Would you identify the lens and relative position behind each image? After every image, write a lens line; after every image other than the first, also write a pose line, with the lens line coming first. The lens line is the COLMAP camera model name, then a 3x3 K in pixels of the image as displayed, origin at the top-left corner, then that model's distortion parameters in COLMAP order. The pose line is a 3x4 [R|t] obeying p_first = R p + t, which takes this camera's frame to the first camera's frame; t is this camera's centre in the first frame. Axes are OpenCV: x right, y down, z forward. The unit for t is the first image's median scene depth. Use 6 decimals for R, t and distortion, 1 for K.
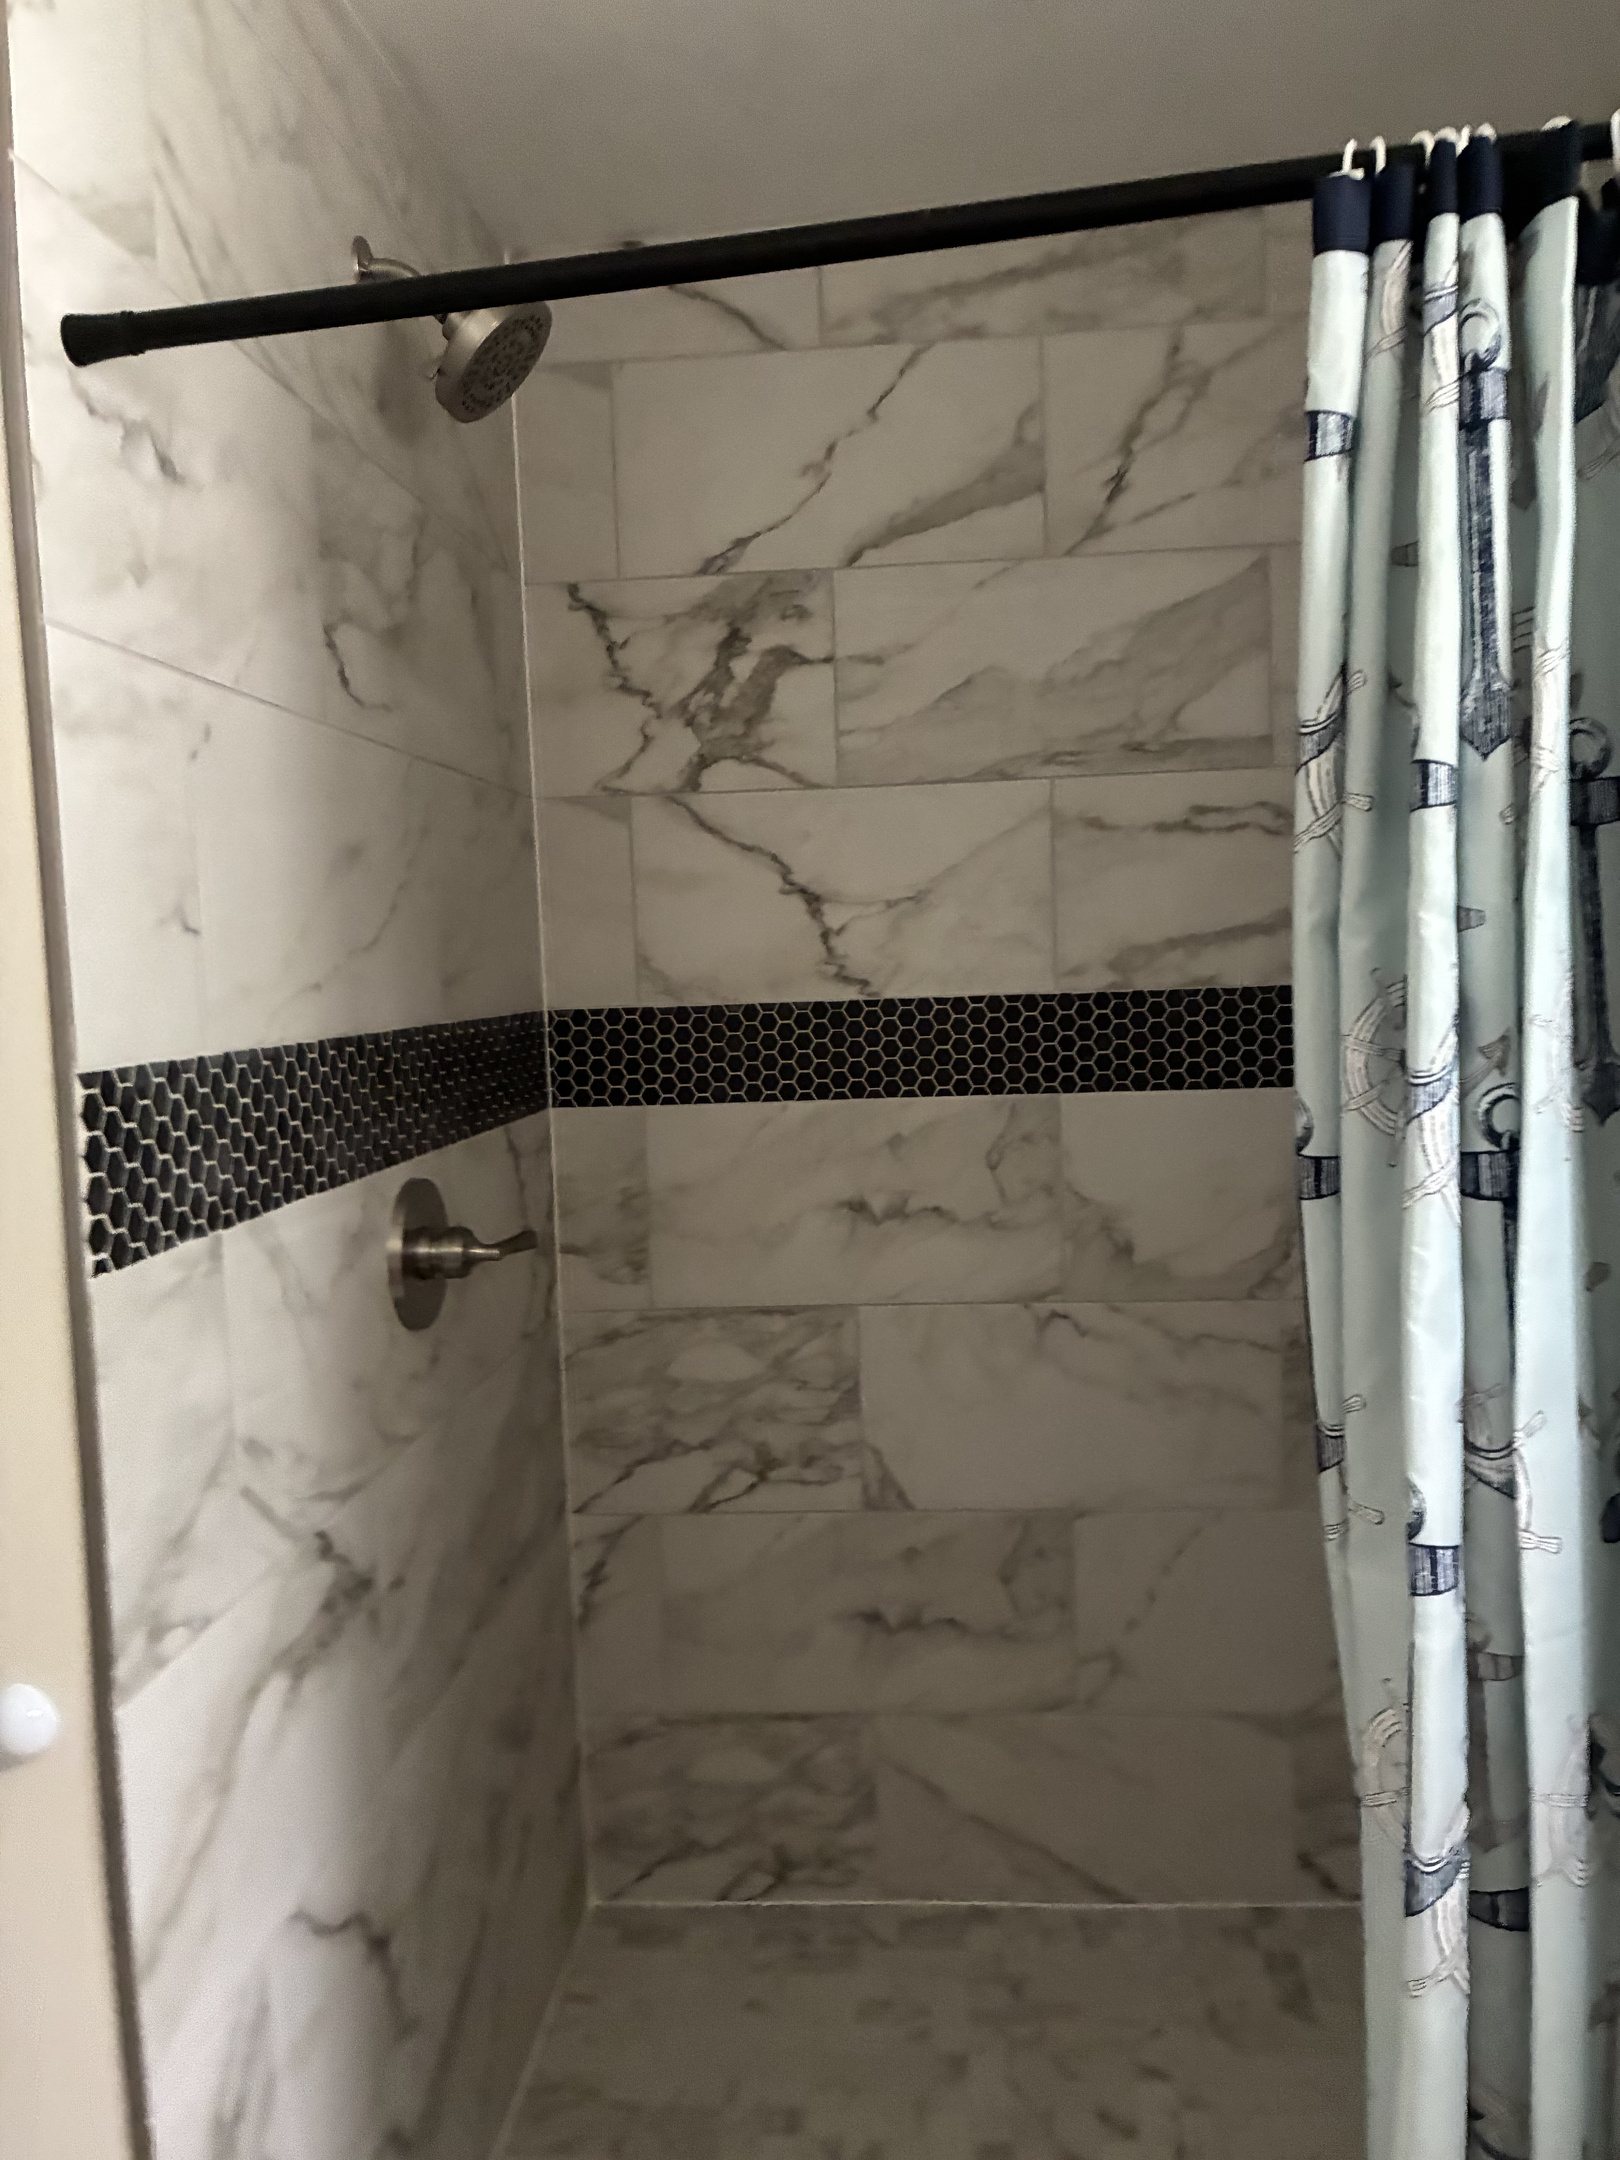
lens RADIAL K [[1661.5, 0, 811.4], [0, 1661.5, 1067.8], [0, 0, 1]] dist [0.058442, -0.066993]
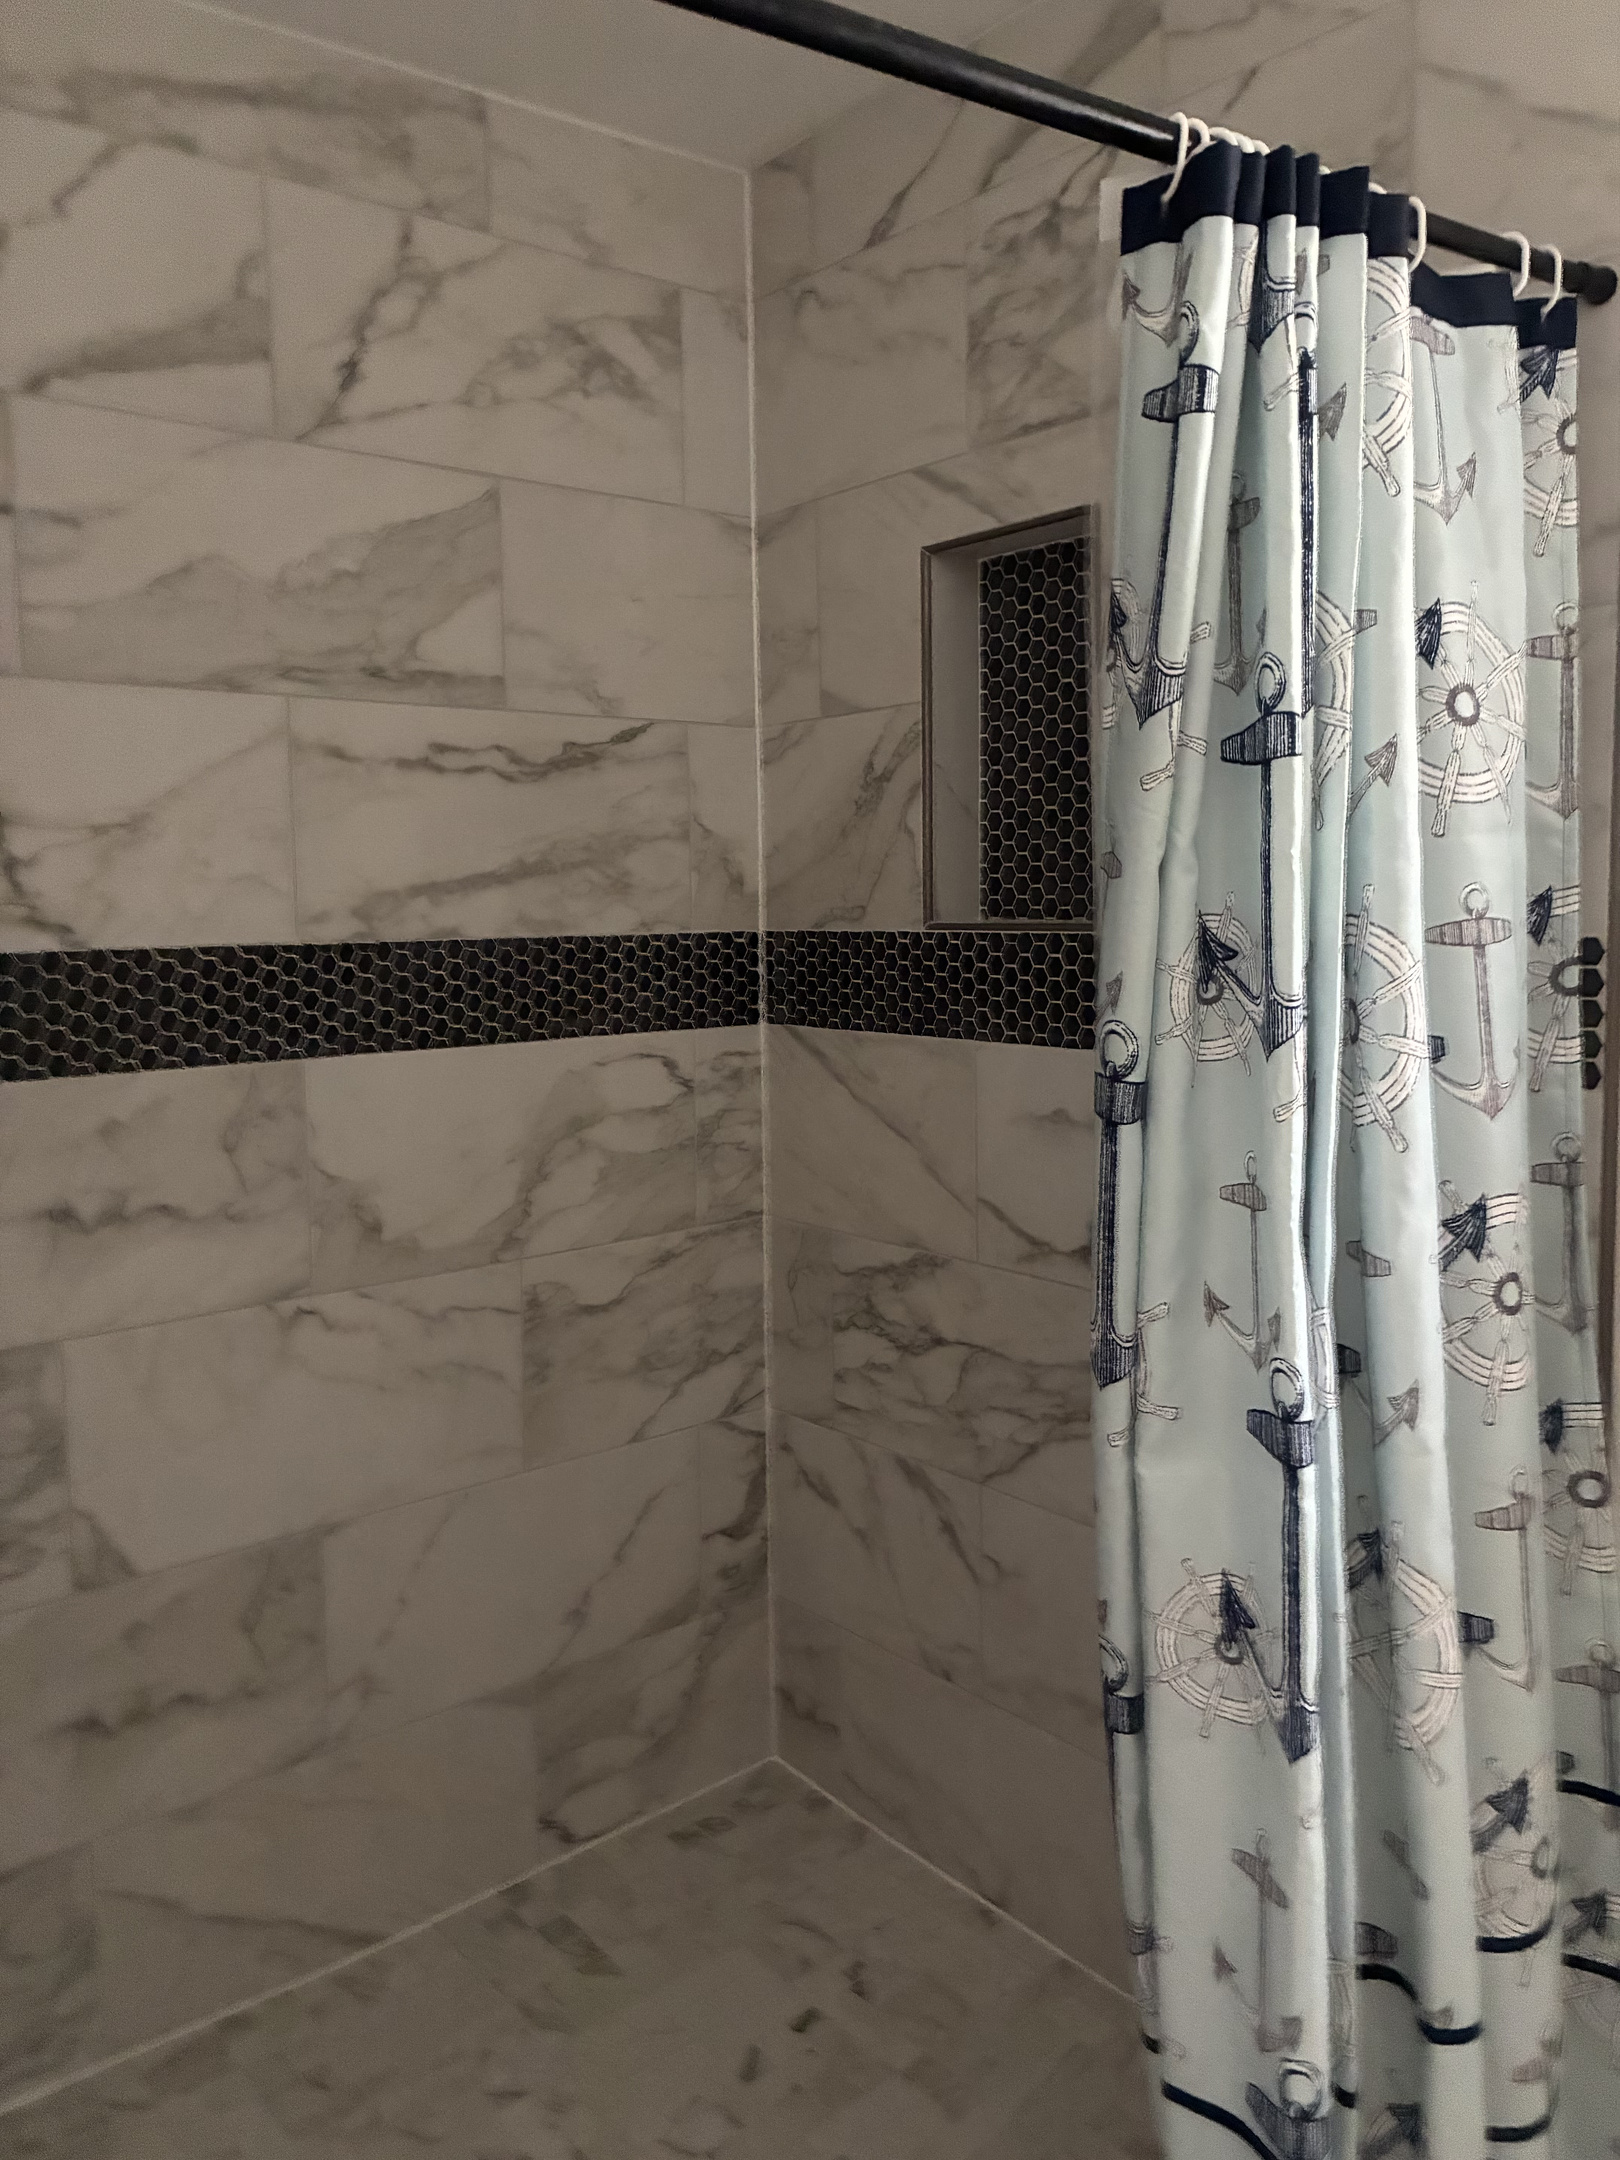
lens RADIAL K [[1658.0, 0, 811.5], [0, 1658.0, 1054.4], [0, 0, 1]] dist [0.056385, -0.064992]
pose [[0.716476, -0.042860, 0.696293, -0.270581], [0.035836, 0.999054, 0.024622, 0.001040], [-0.696690, 0.007312, 0.717335, 0.186732]]
